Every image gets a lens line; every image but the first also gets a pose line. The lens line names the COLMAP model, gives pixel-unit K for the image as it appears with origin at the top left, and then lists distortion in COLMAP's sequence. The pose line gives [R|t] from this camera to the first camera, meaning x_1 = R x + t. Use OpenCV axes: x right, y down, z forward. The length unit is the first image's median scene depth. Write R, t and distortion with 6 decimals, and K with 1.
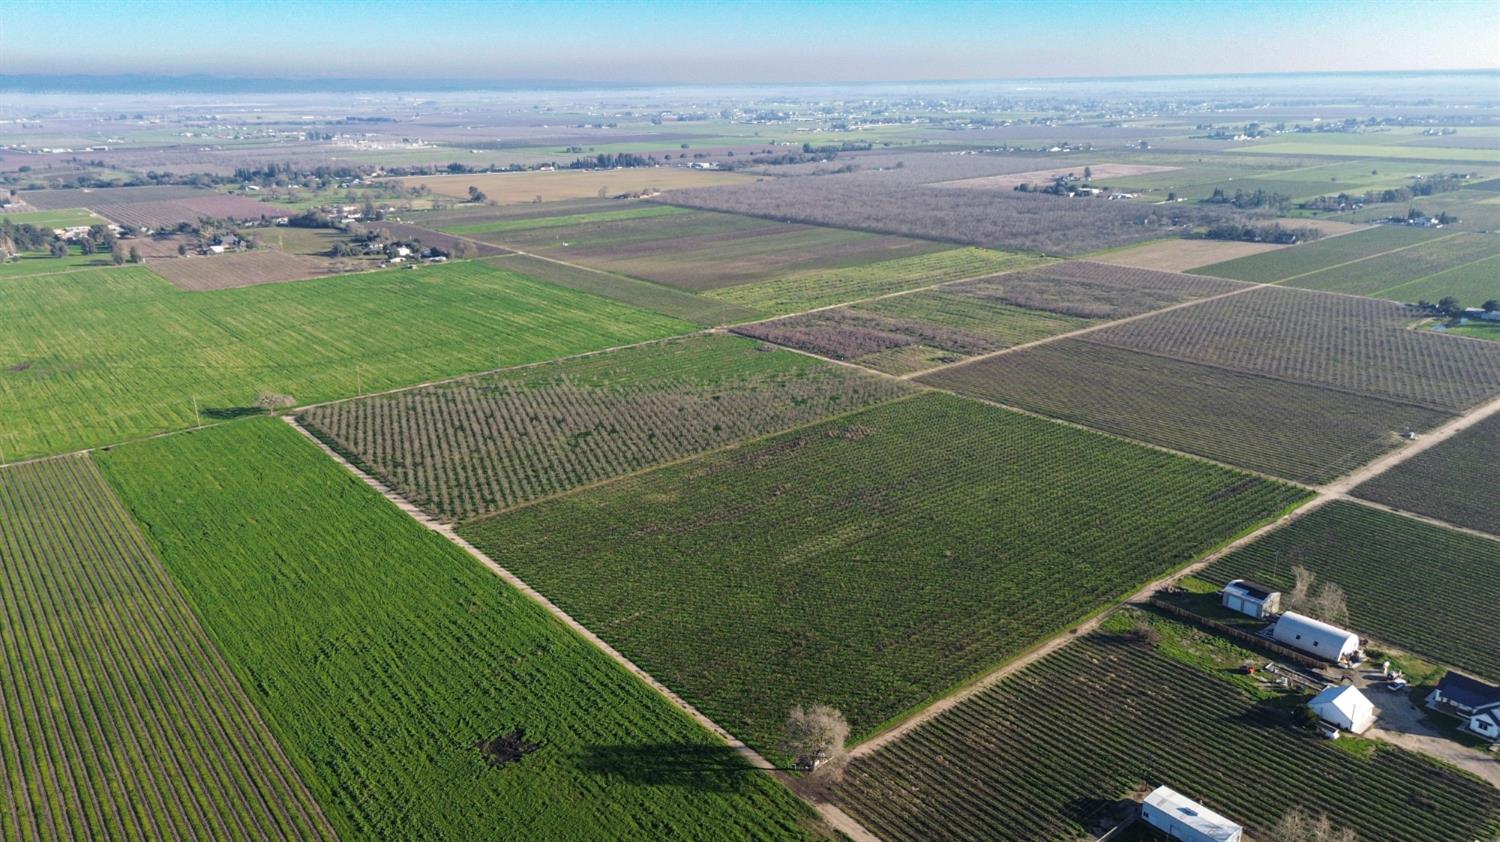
lens RADIAL K [[1058.4, 0, 751.9], [0, 1058.4, 424.3], [0, 0, 1]] dist [0.058653, -0.054042]
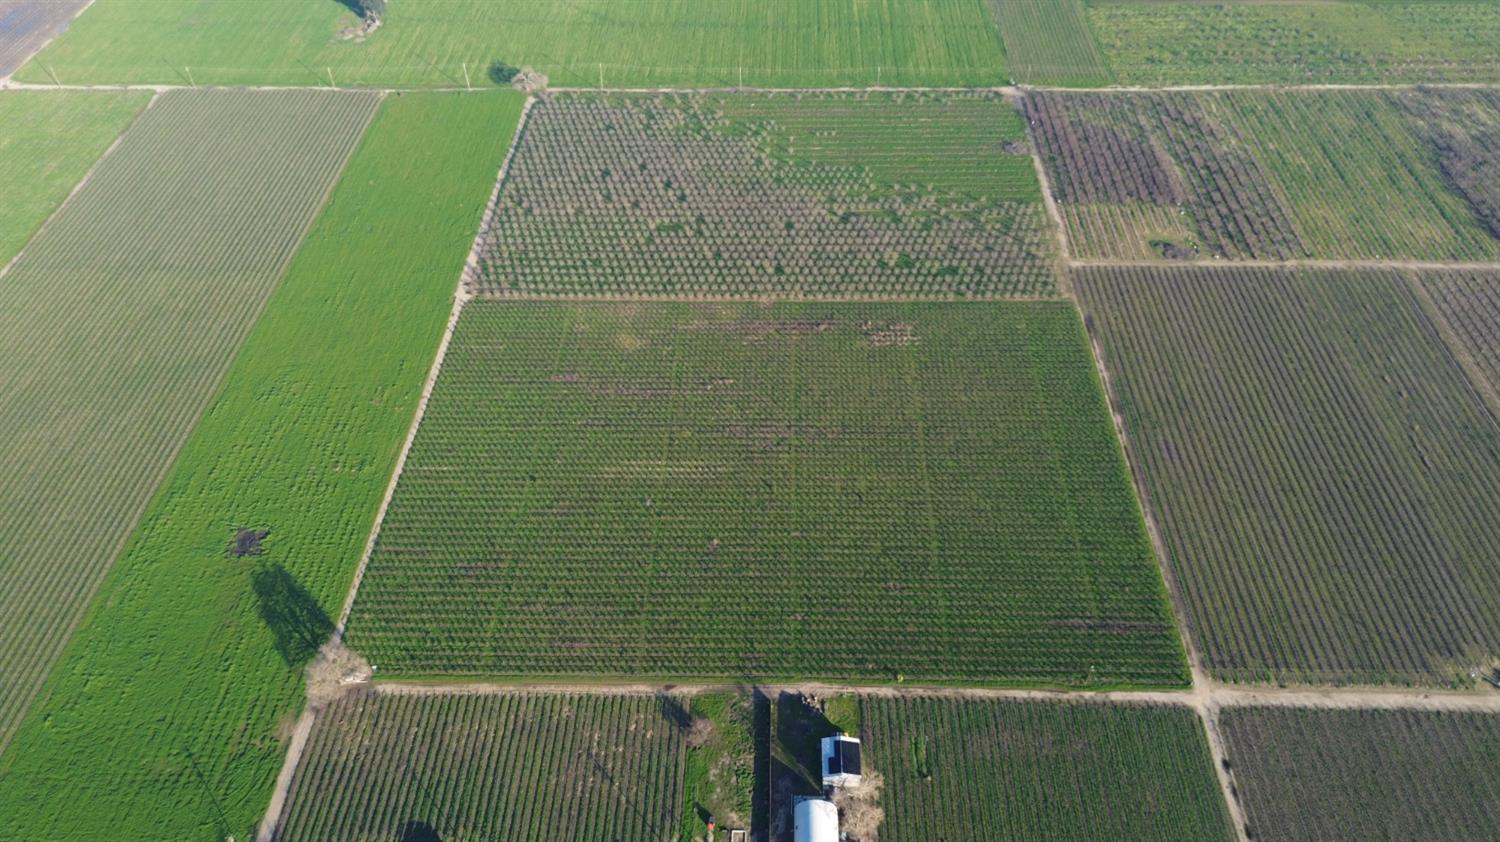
lens RADIAL K [[1058.4, 0, 751.9], [0, 1058.4, 424.3], [0, 0, 1]] dist [0.058653, -0.054042]
pose [[0.758371, 0.461734, -0.460081, 0.609441], [-0.199771, 0.836515, 0.510229, -0.486703], [0.620455, -0.295032, 0.726630, 0.296388]]
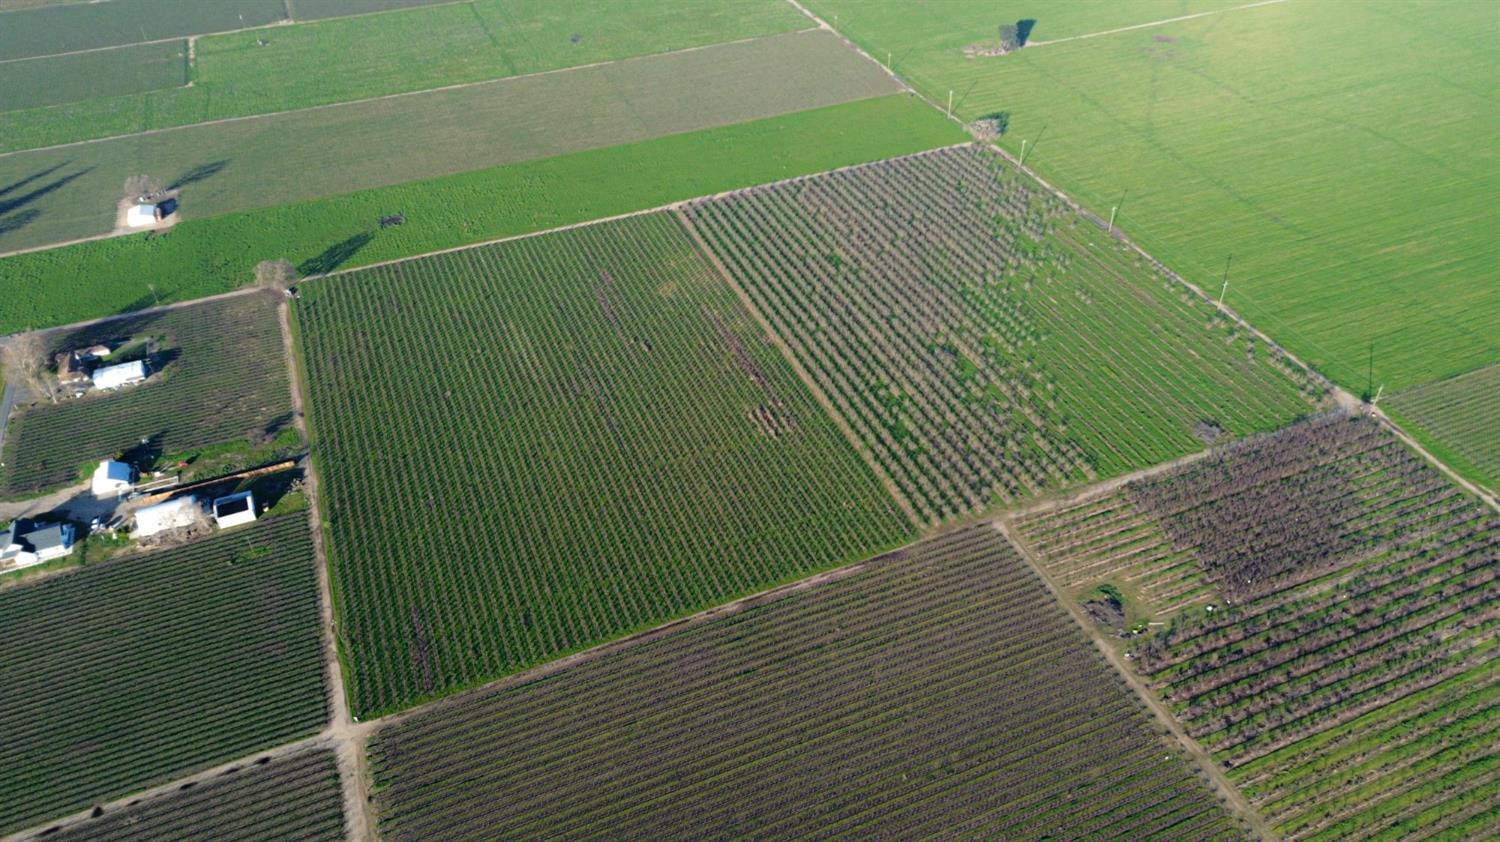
lens RADIAL K [[1058.4, 0, 751.9], [0, 1058.4, 424.3], [0, 0, 1]] dist [0.058653, -0.054042]
pose [[-0.286805, 0.621722, -0.728838, 0.958790], [-0.273902, 0.675823, 0.684282, -0.753996], [0.917998, 0.395886, -0.023539, 1.309736]]
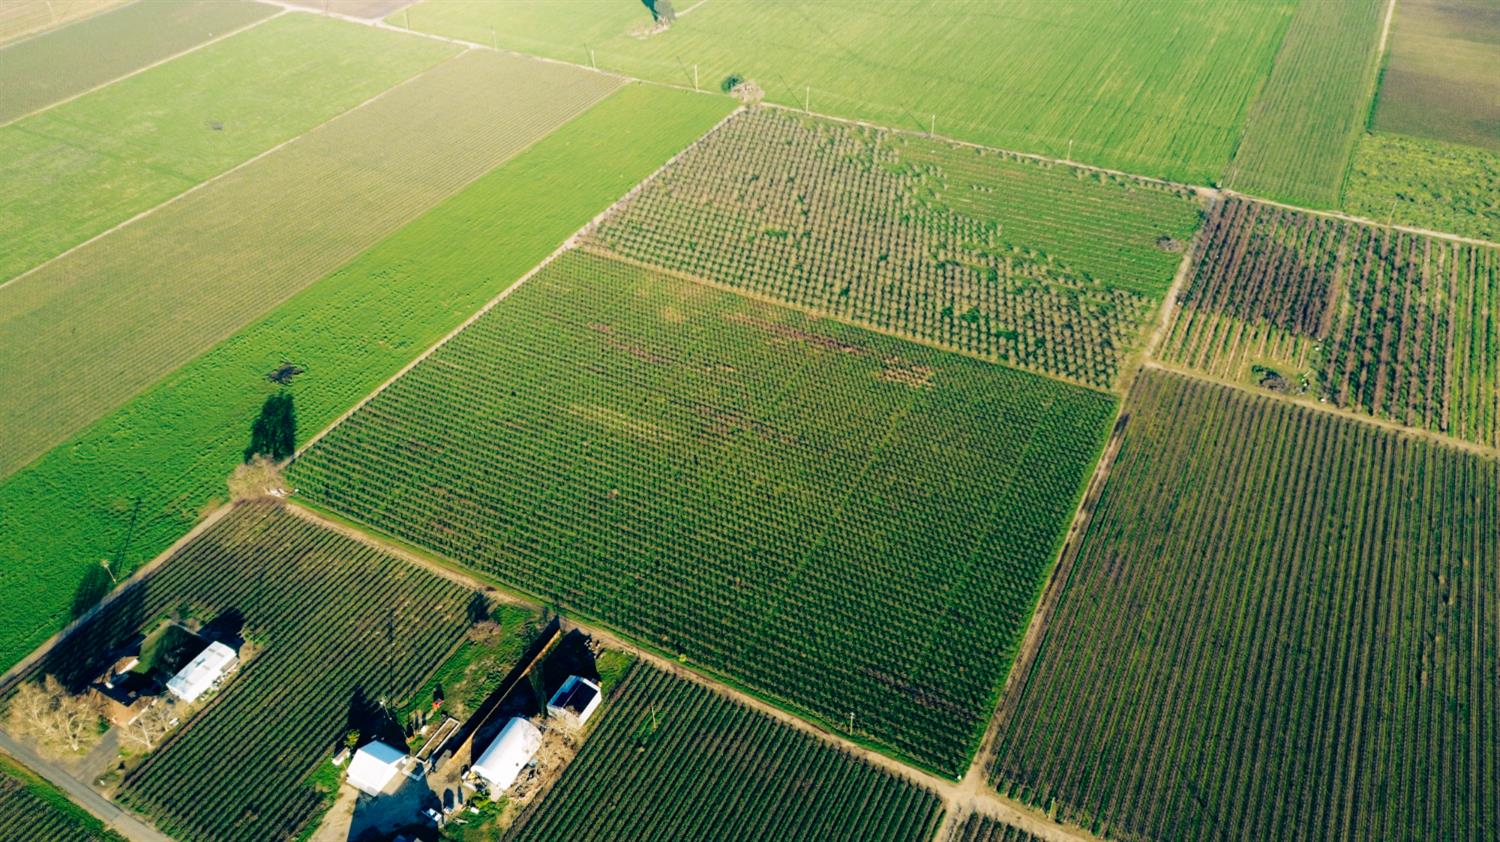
lens RADIAL K [[1058.4, 0, 751.9], [0, 1058.4, 424.3], [0, 0, 1]] dist [0.058653, -0.054042]
pose [[0.389624, 0.596801, -0.701443, 0.915267], [-0.273632, 0.802253, 0.530580, -0.518833], [0.879386, -0.014790, 0.475881, 0.589228]]
